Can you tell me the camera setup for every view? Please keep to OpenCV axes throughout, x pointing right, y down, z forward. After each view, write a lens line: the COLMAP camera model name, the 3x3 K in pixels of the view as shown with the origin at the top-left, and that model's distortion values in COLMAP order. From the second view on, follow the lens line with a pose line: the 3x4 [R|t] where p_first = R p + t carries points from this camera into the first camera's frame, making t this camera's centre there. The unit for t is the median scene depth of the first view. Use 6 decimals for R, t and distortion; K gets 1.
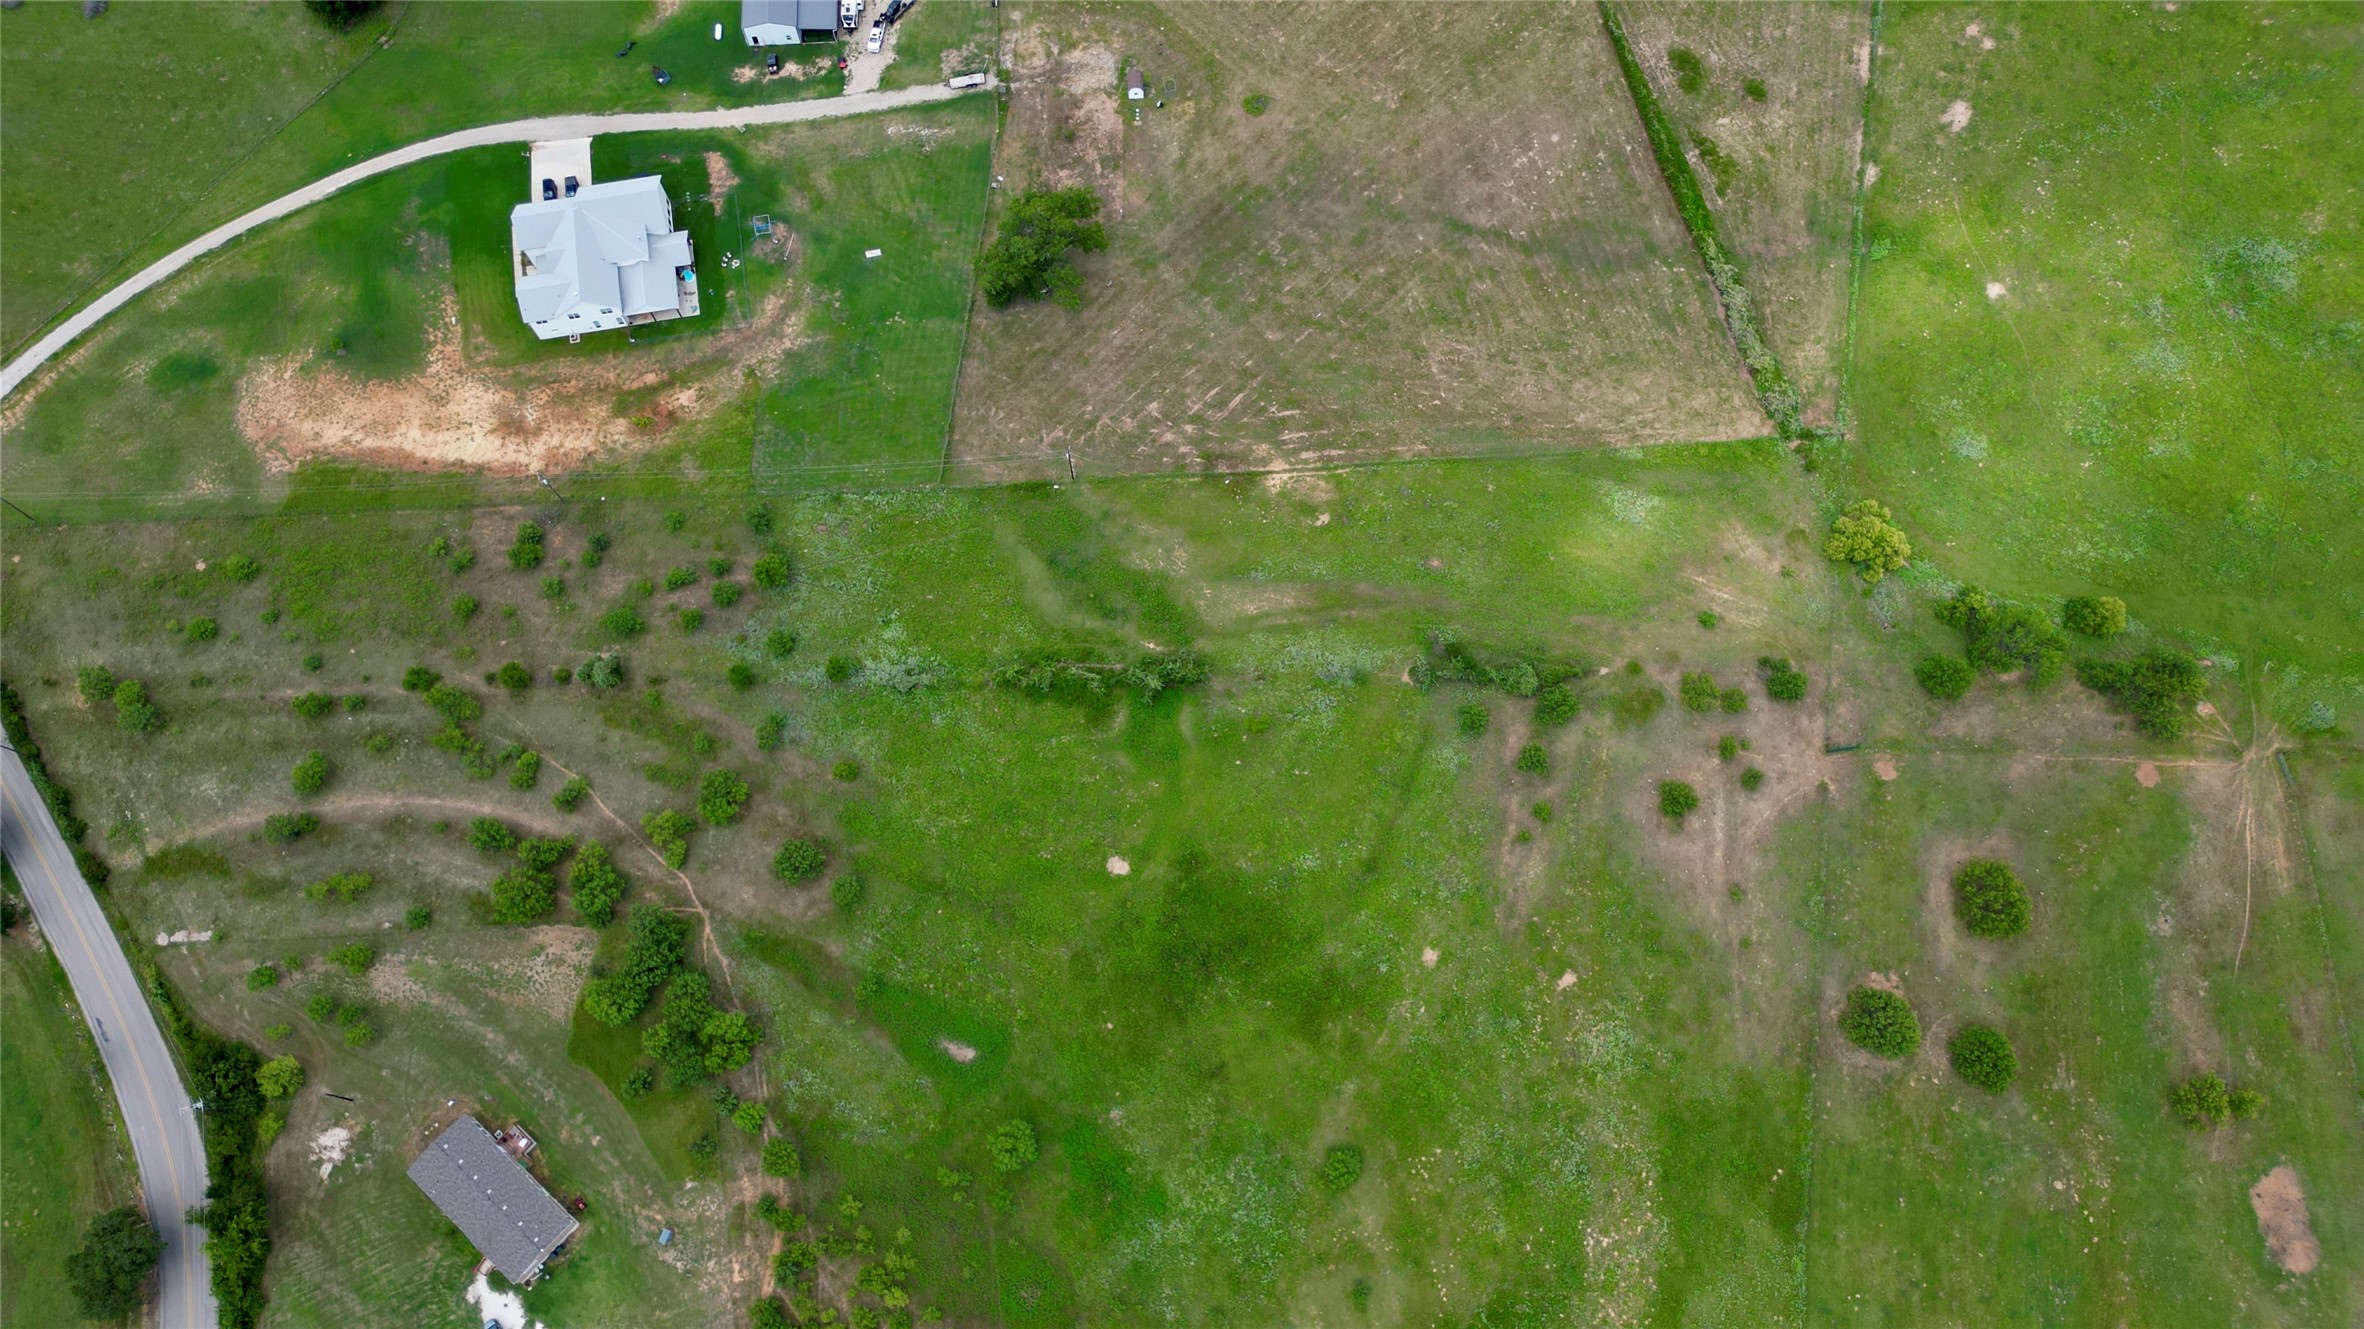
lens RADIAL K [[1653.2, 0, 1186.7], [0, 1653.2, 666.8], [0, 0, 1]] dist [0.076648, -0.068380]
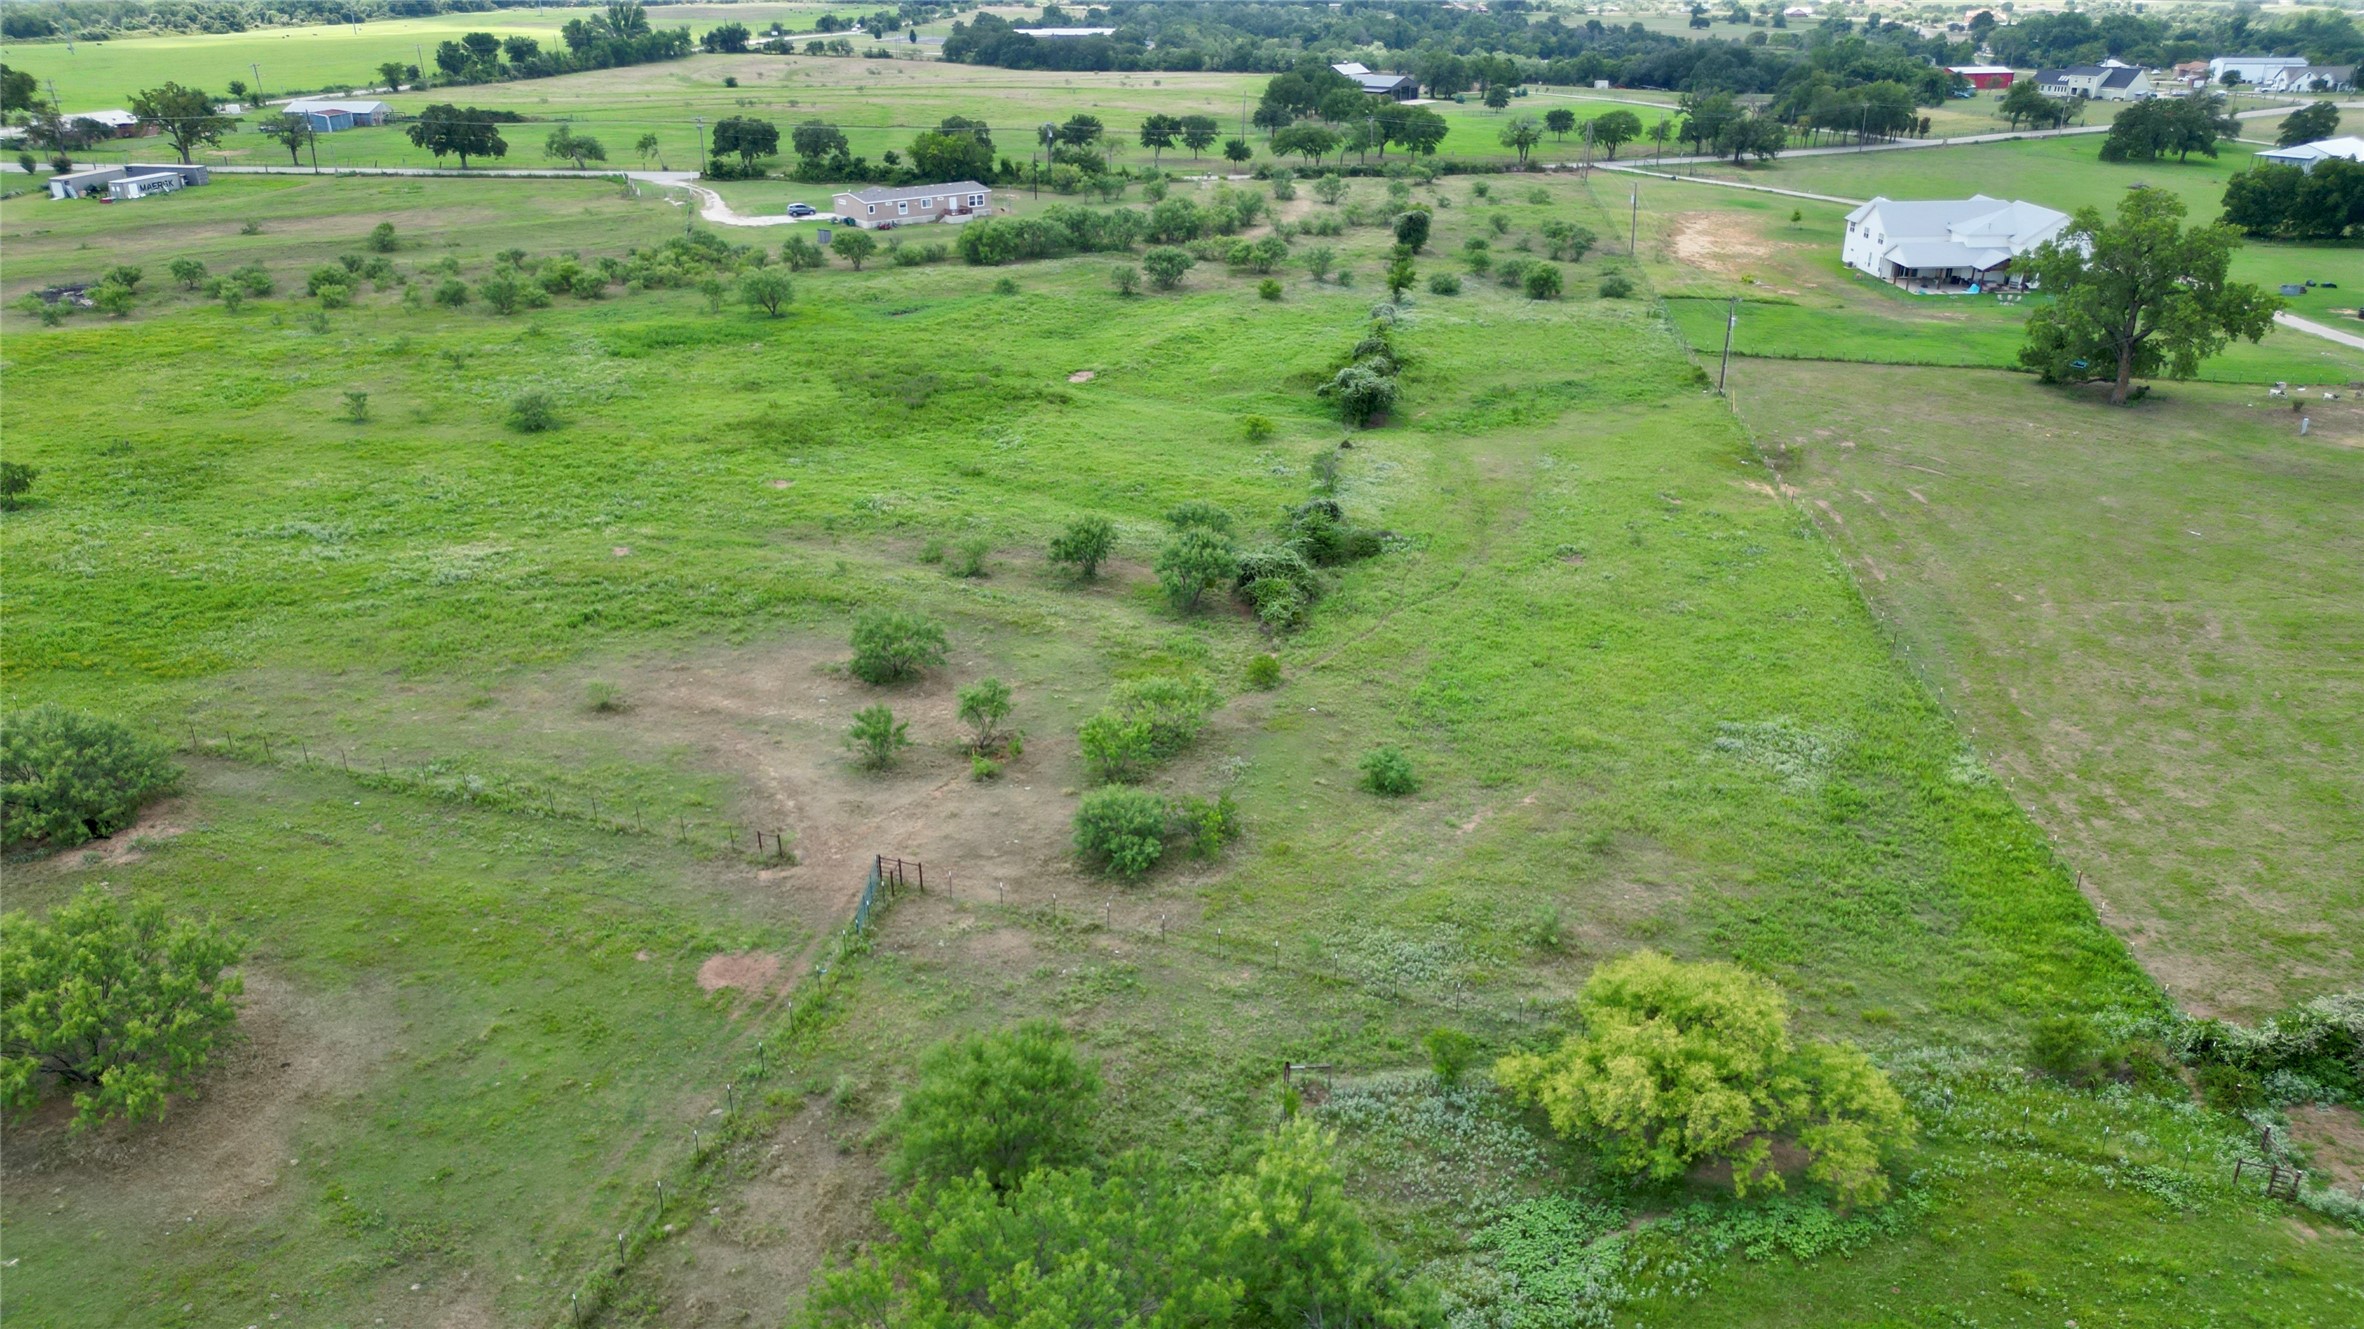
lens RADIAL K [[1653.2, 0, 1187.4], [0, 1653.2, 667.0], [0, 0, 1]] dist [0.076648, -0.068380]
pose [[-0.179010, 0.404874, -0.896678, 0.571161], [-0.922076, 0.248812, 0.296426, -0.088756], [0.343120, 0.879869, 0.328785, 0.811434]]
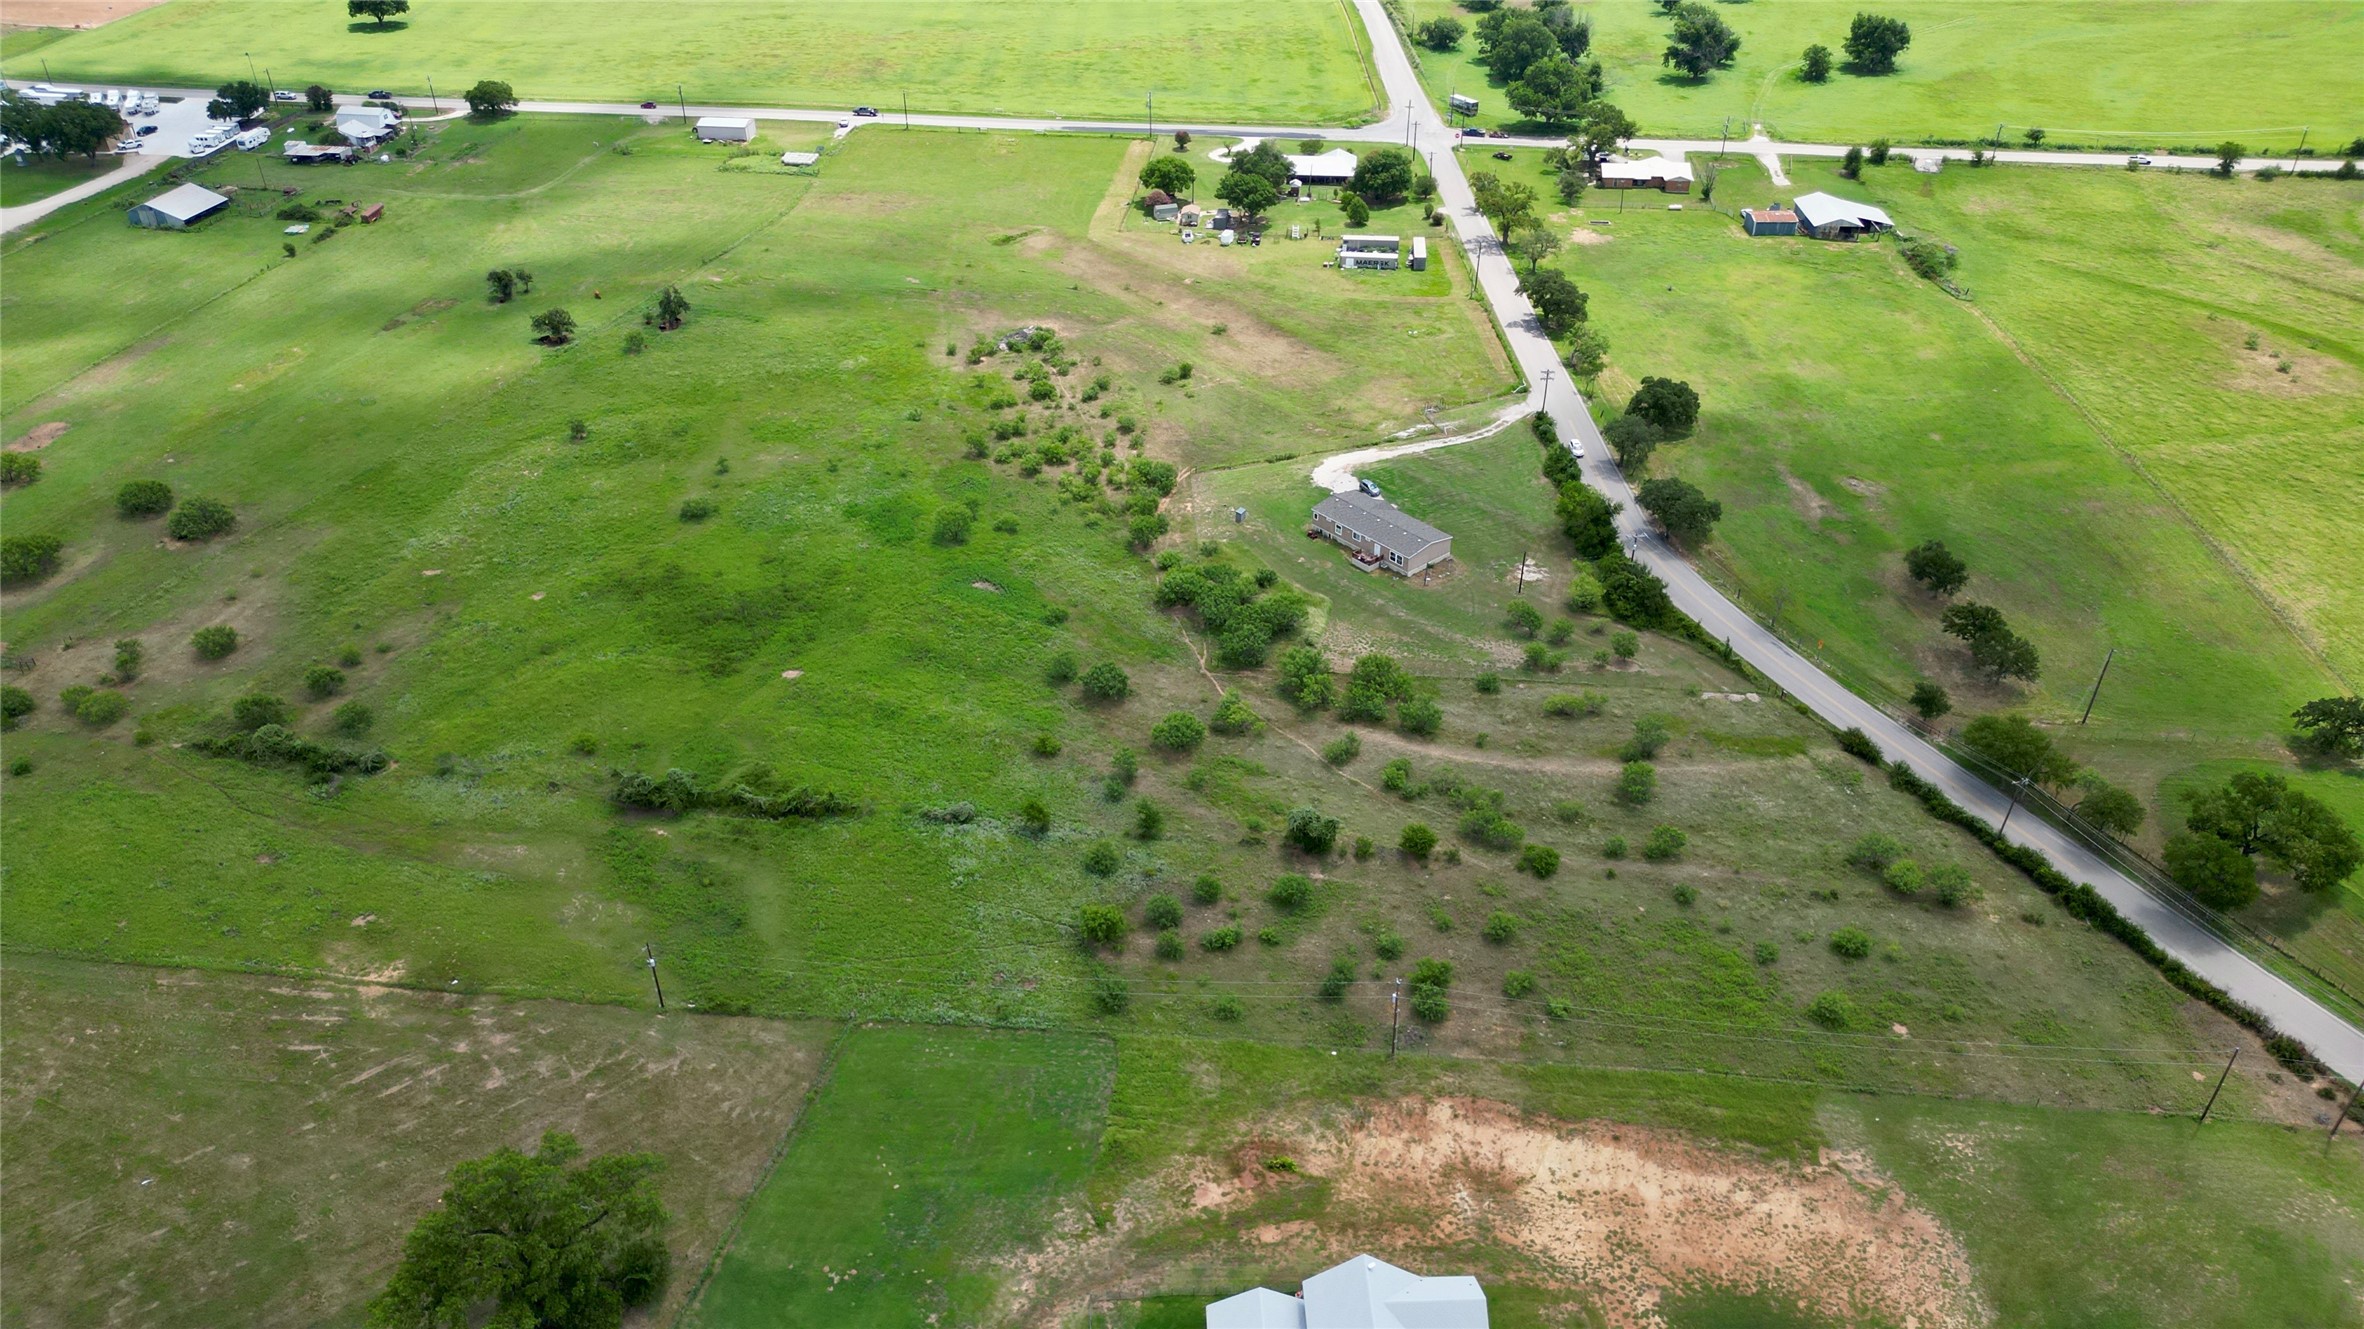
lens RADIAL K [[1653.2, 0, 1182.7], [0, 1653.2, 661.5], [0, 0, 1]] dist [0.076648, -0.068380]
pose [[-0.988388, -0.071476, 0.134089, -0.365076], [0.146862, -0.222917, 0.963711, -0.718310], [-0.038991, 0.972214, 0.230826, 0.686451]]
